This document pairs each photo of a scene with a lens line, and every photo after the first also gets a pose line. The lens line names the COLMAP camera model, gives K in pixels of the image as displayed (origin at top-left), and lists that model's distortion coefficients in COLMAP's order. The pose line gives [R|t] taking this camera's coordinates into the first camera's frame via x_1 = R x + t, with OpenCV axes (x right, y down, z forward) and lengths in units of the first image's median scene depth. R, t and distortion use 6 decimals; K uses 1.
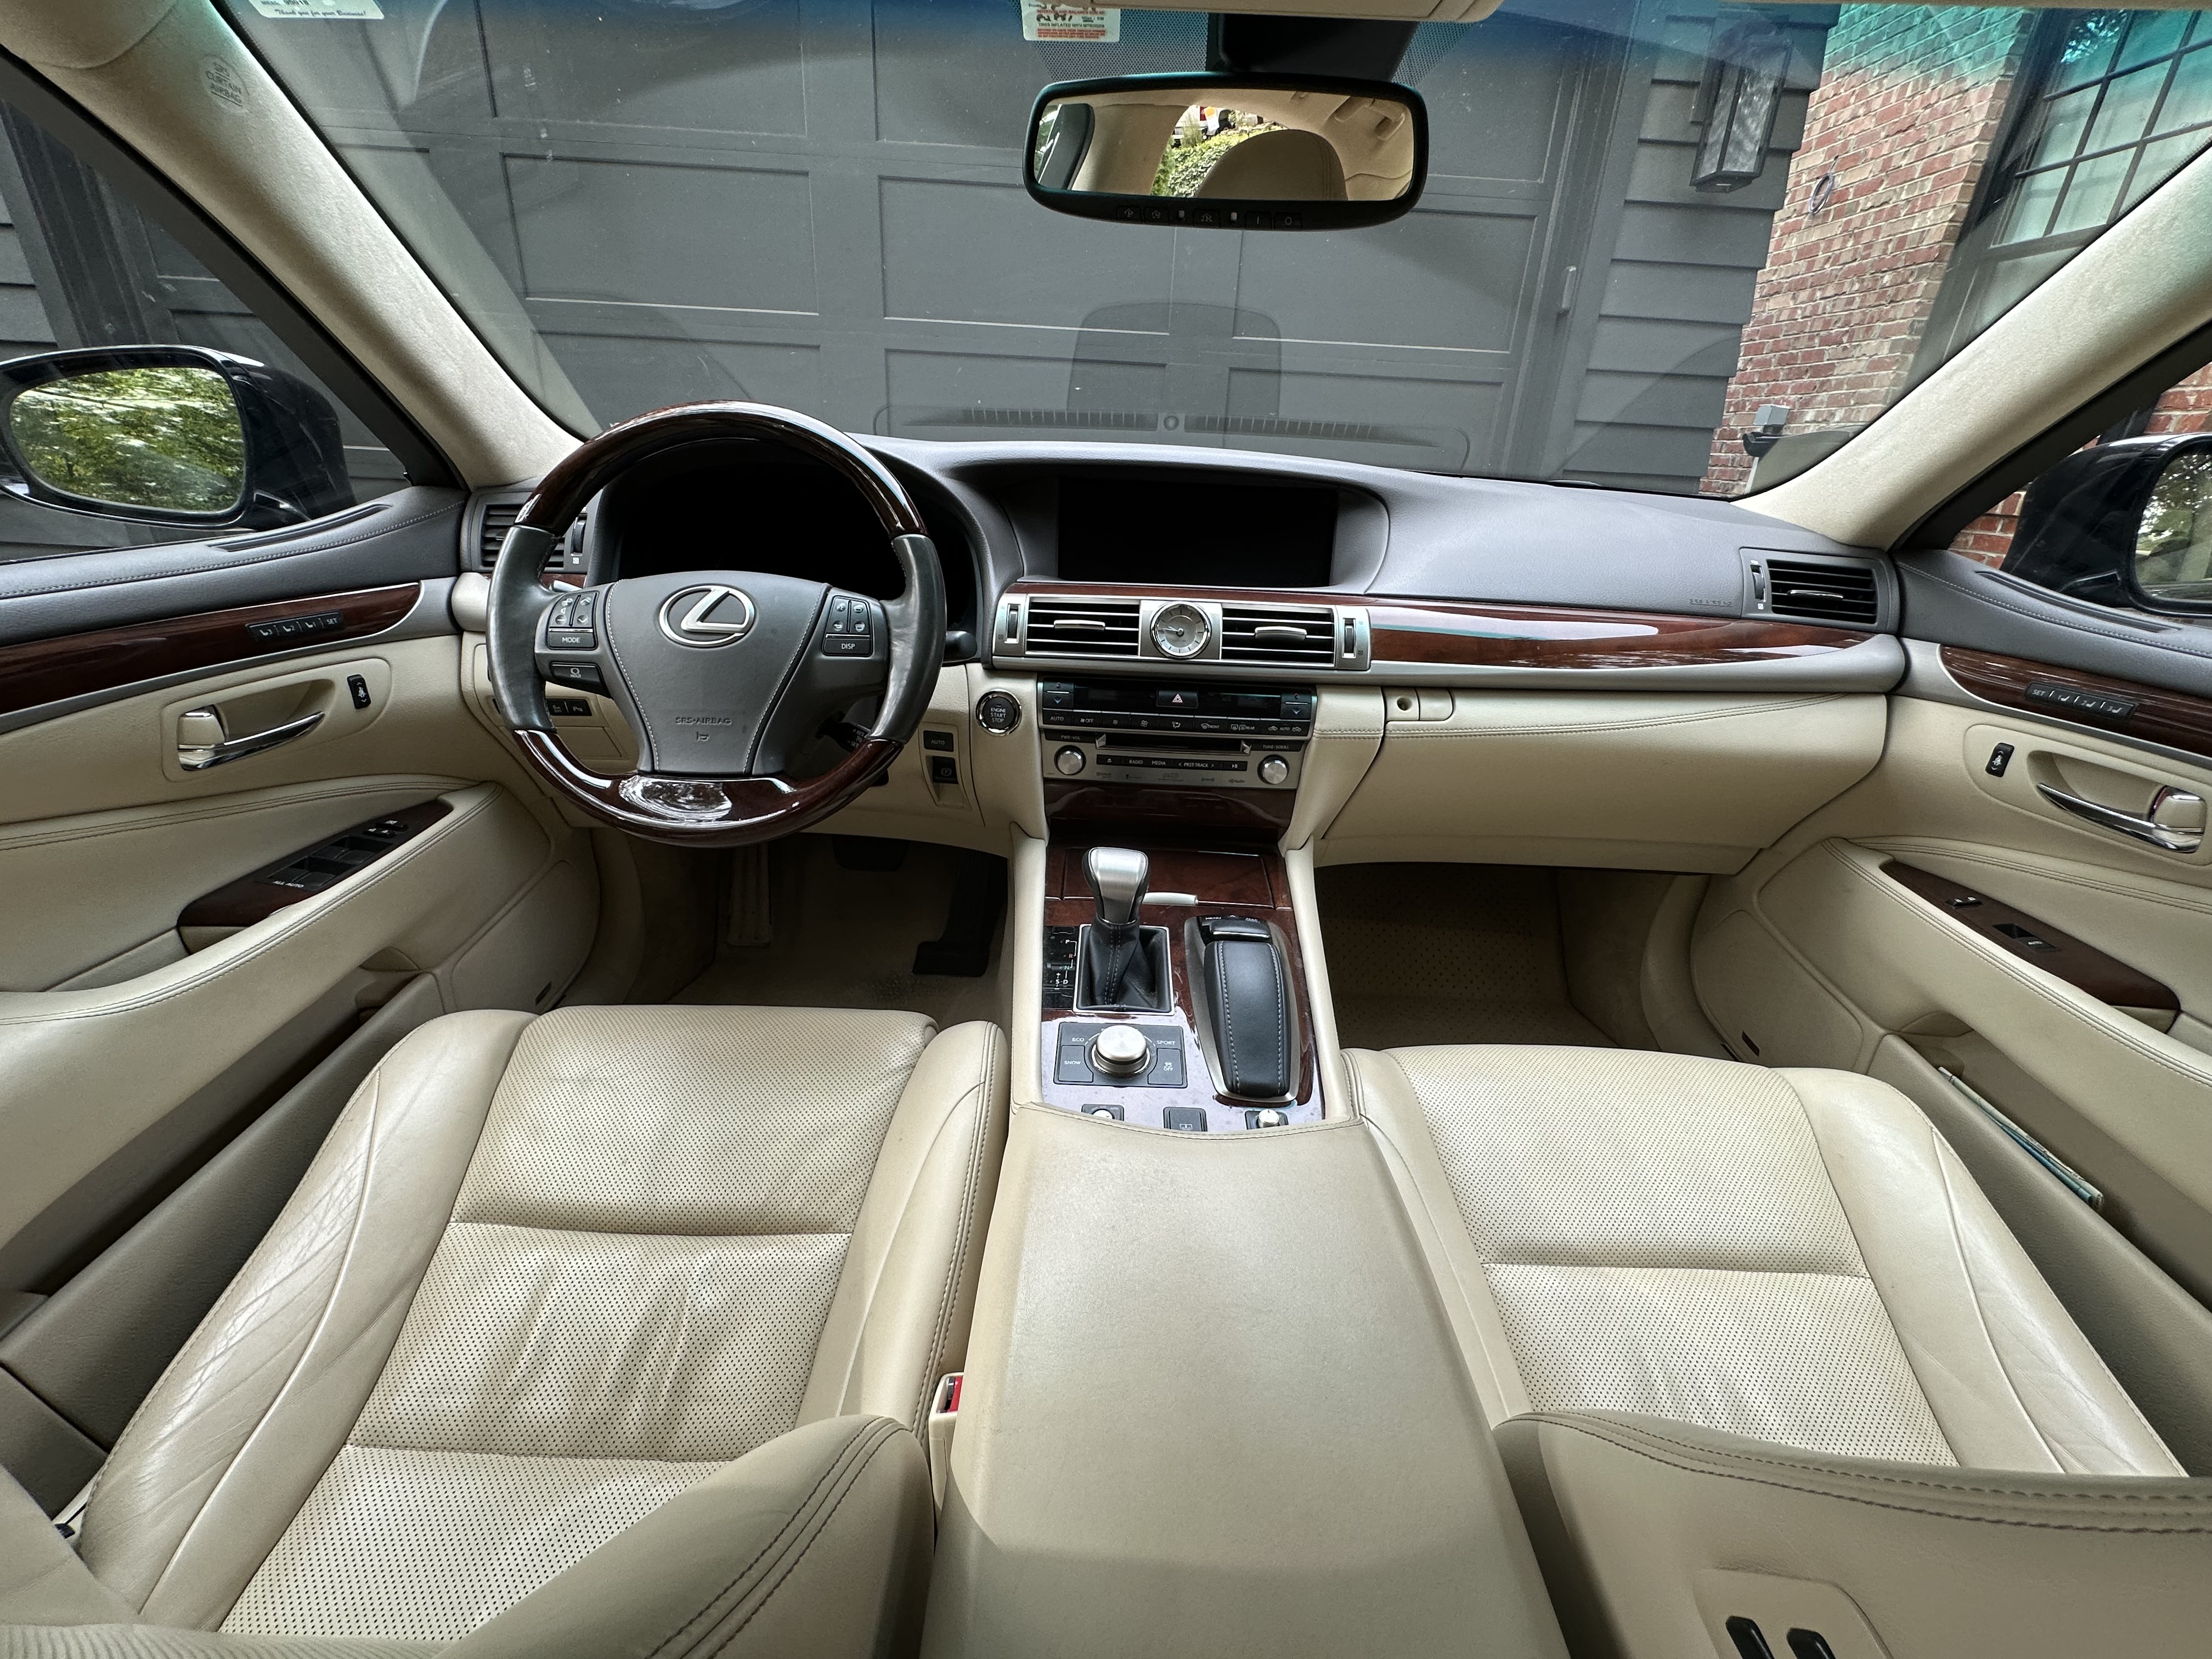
lens RADIAL K [[898.1, 0, 1106.0], [0, 898.1, 829.5], [0, 0, 1]] dist [-0.002335, 0.000169]
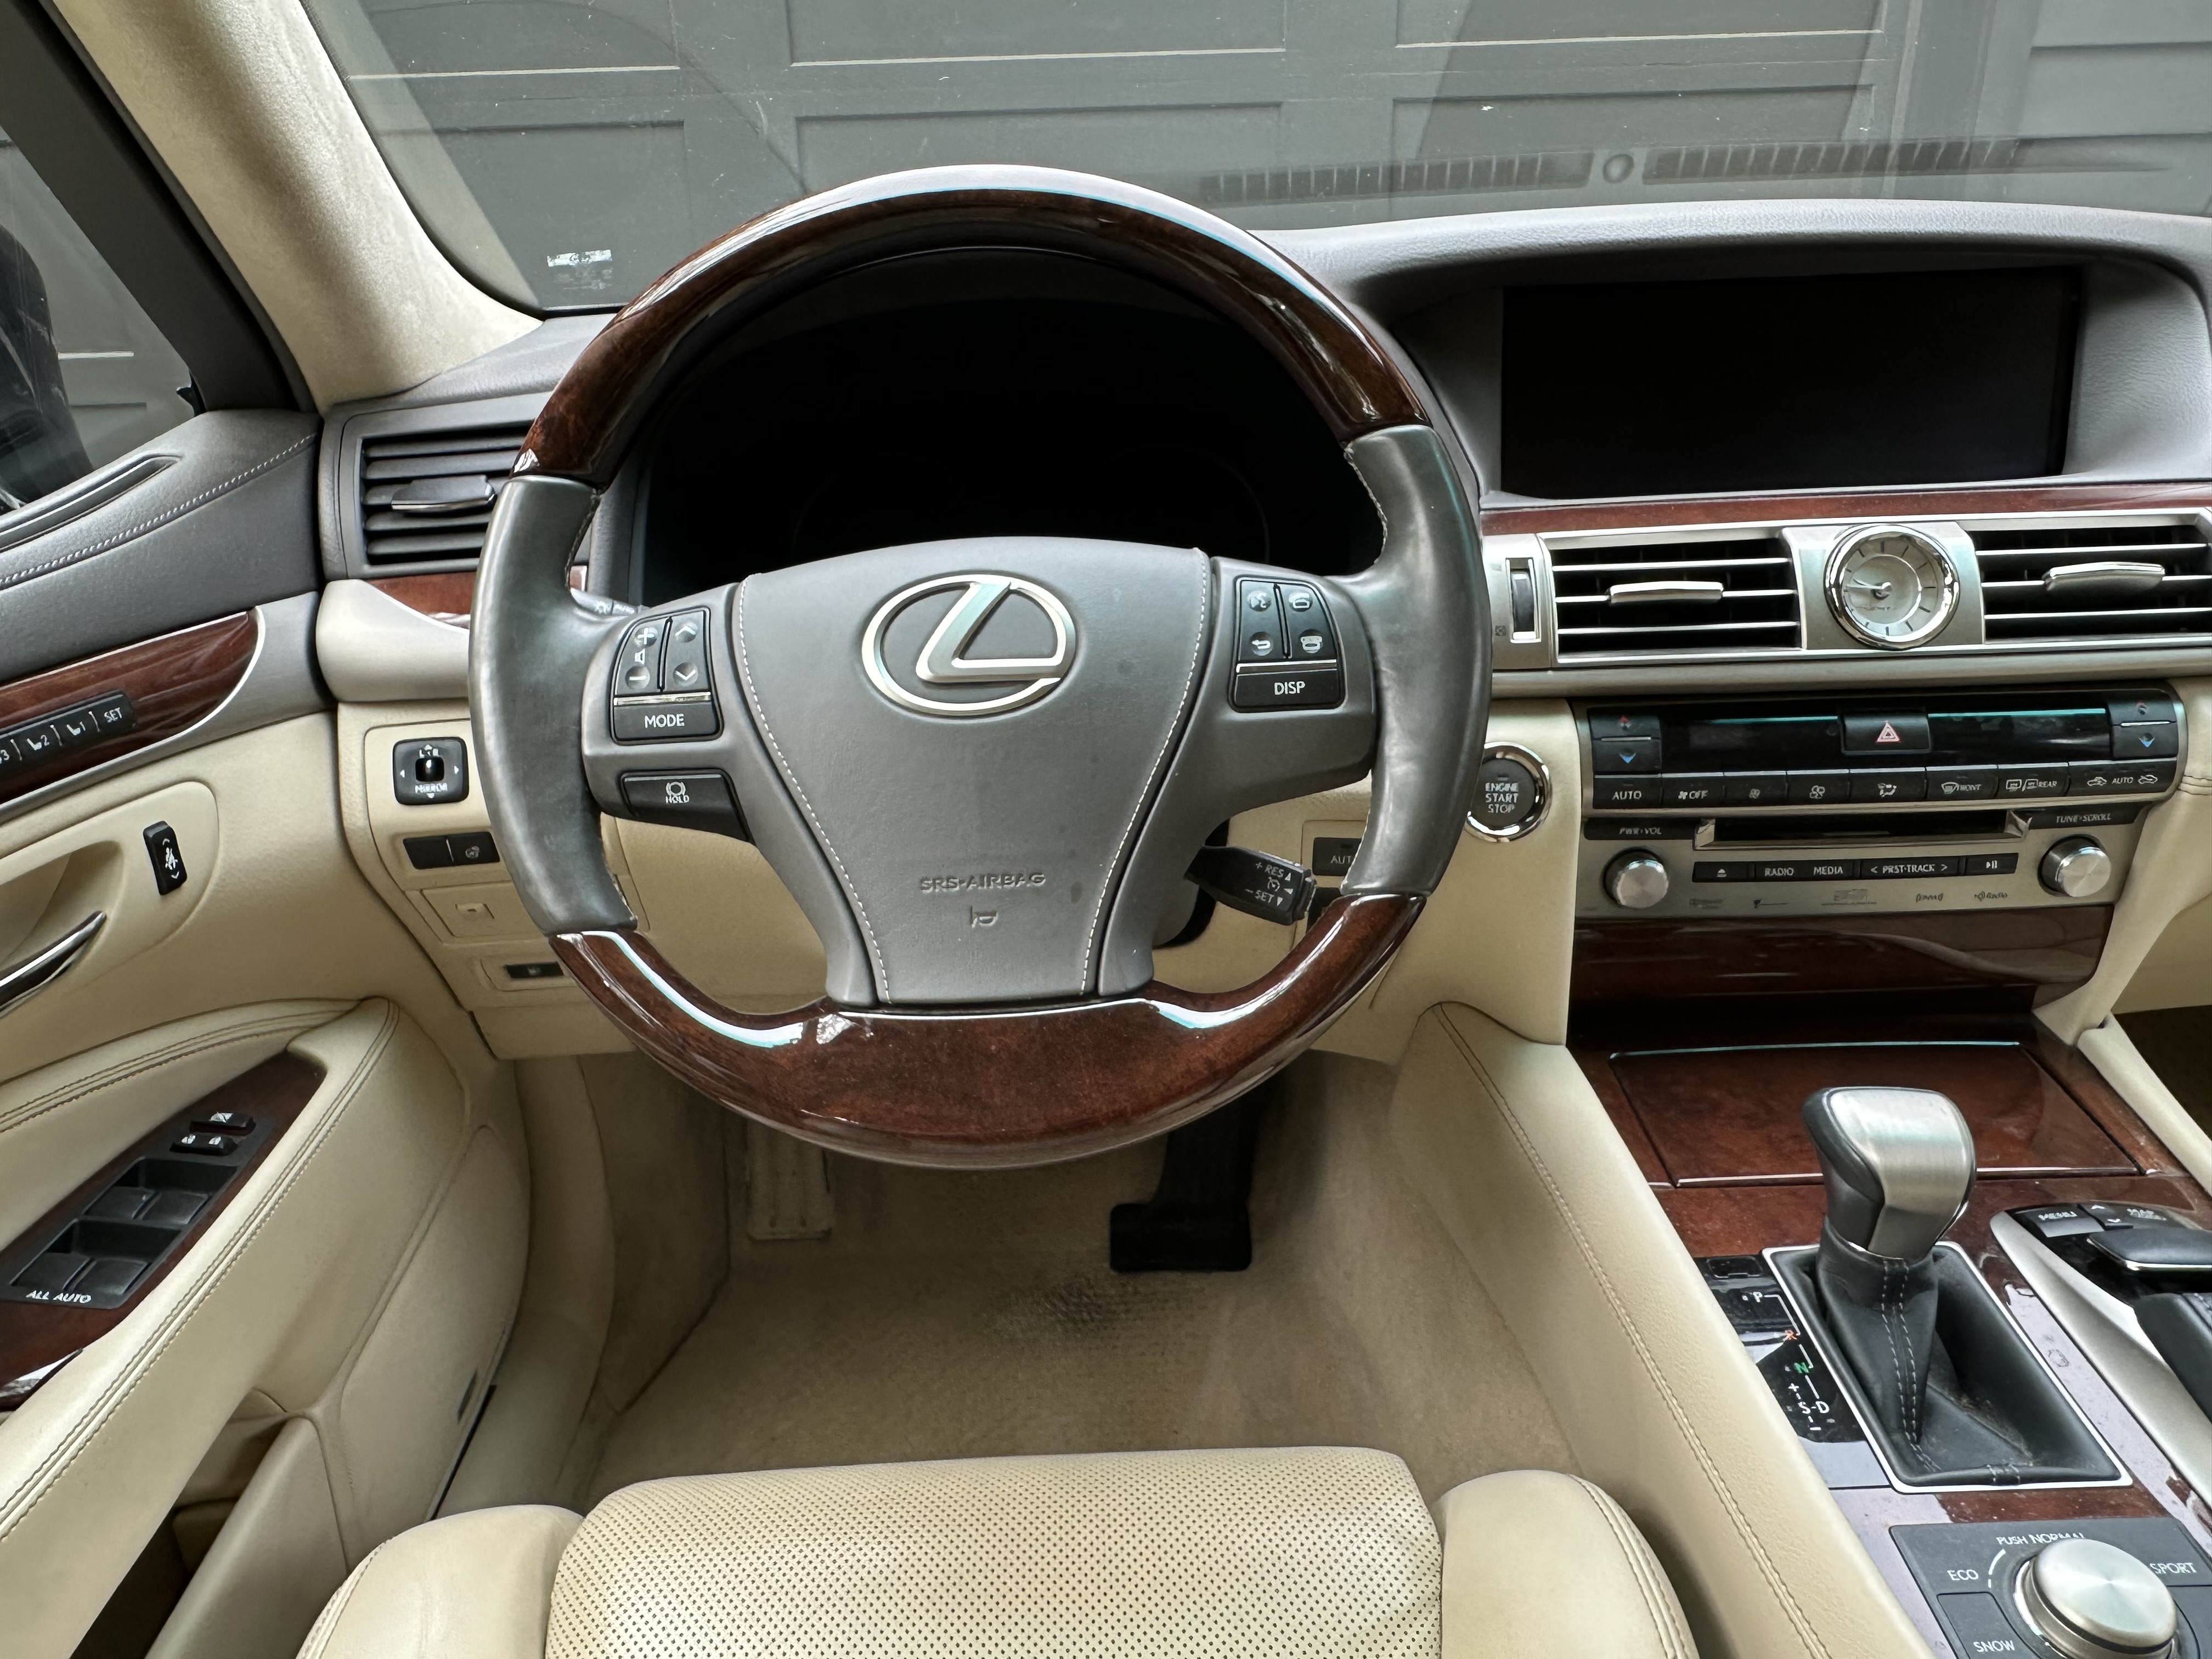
lens RADIAL K [[1504.0, 0, 1104.5], [0, 1504.0, 873.1], [0, 0, 1]] dist [-0.003576, 0.000063]
pose [[0.997021, -0.074786, -0.018848, -0.312516], [0.074456, 0.997069, -0.017611, -0.089870], [0.020109, 0.016155, 0.999667, 0.217381]]
